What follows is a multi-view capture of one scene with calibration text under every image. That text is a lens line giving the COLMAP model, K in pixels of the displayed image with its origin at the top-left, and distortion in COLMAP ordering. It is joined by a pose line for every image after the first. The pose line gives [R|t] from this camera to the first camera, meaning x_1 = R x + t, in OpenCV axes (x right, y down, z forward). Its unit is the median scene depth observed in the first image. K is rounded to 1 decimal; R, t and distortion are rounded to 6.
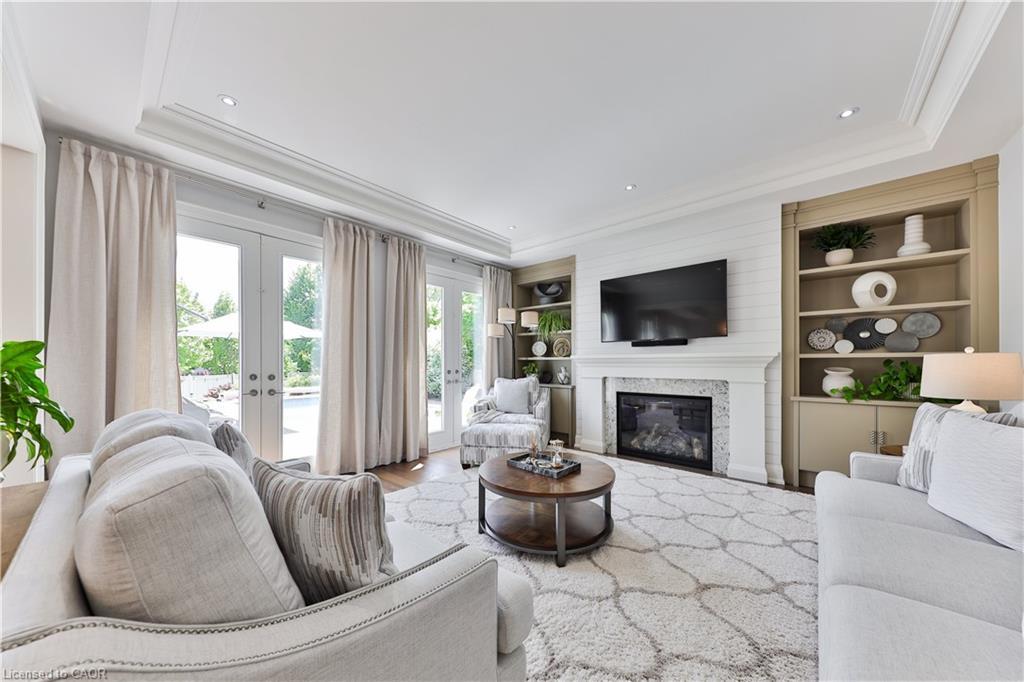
lens RADIAL K [[355.8, 0, 503.7], [0, 355.8, 359.2], [0, 0, 1]] dist [-0.009905, -0.001372]
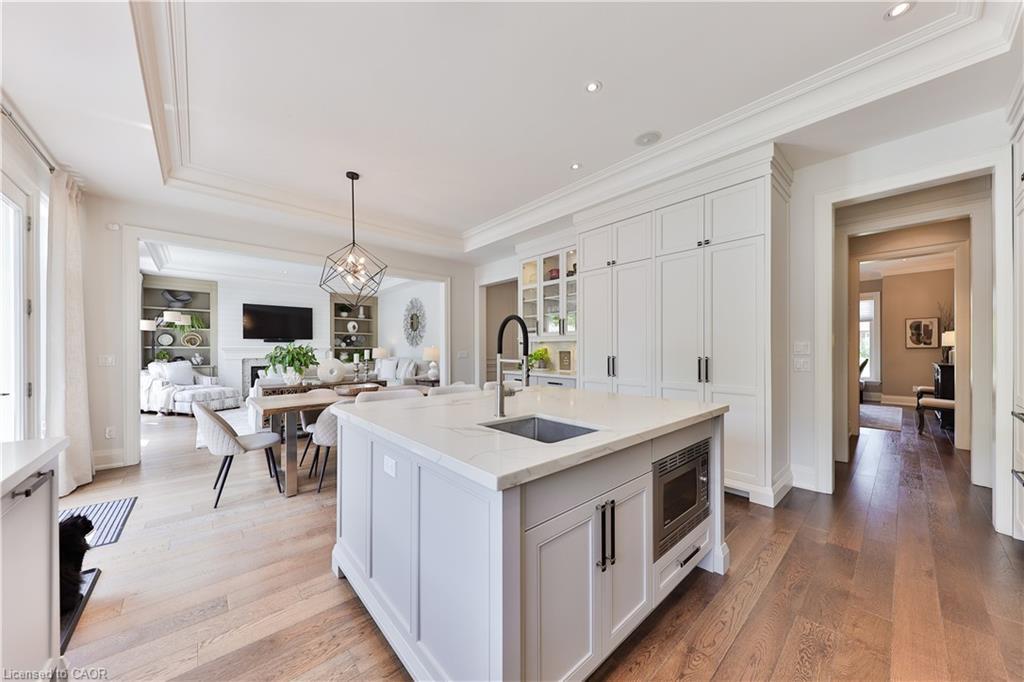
lens RADIAL K [[355.8, 0, 512.7], [0, 355.8, 352.4], [0, 0, 1]] dist [-0.009905, -0.001372]
pose [[0.107394, -0.009607, 0.994170, -1.778017], [-0.012522, 0.999861, 0.011015, -0.022590], [-0.994138, -0.013632, 0.107259, -0.697910]]
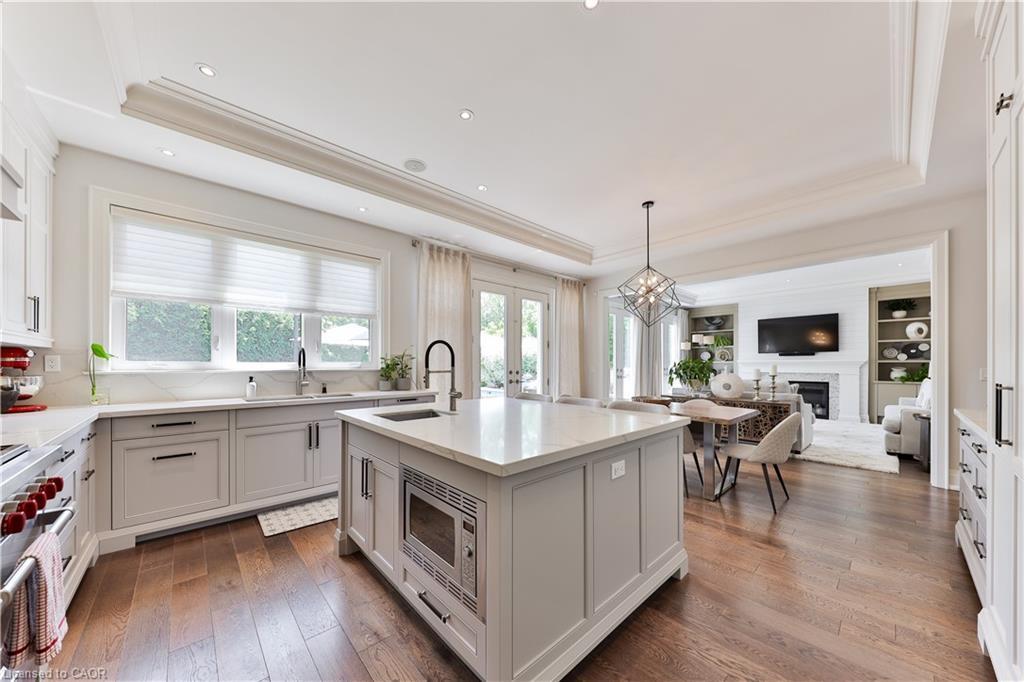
lens RADIAL K [[355.8, 0, 498.8], [0, 355.8, 362.9], [0, 0, 1]] dist [-0.009905, -0.001372]
pose [[0.991666, -0.003681, -0.128782, -1.101513], [0.005014, 0.999937, 0.010028, -0.032350], [0.128737, -0.010590, 0.991622, -1.326301]]
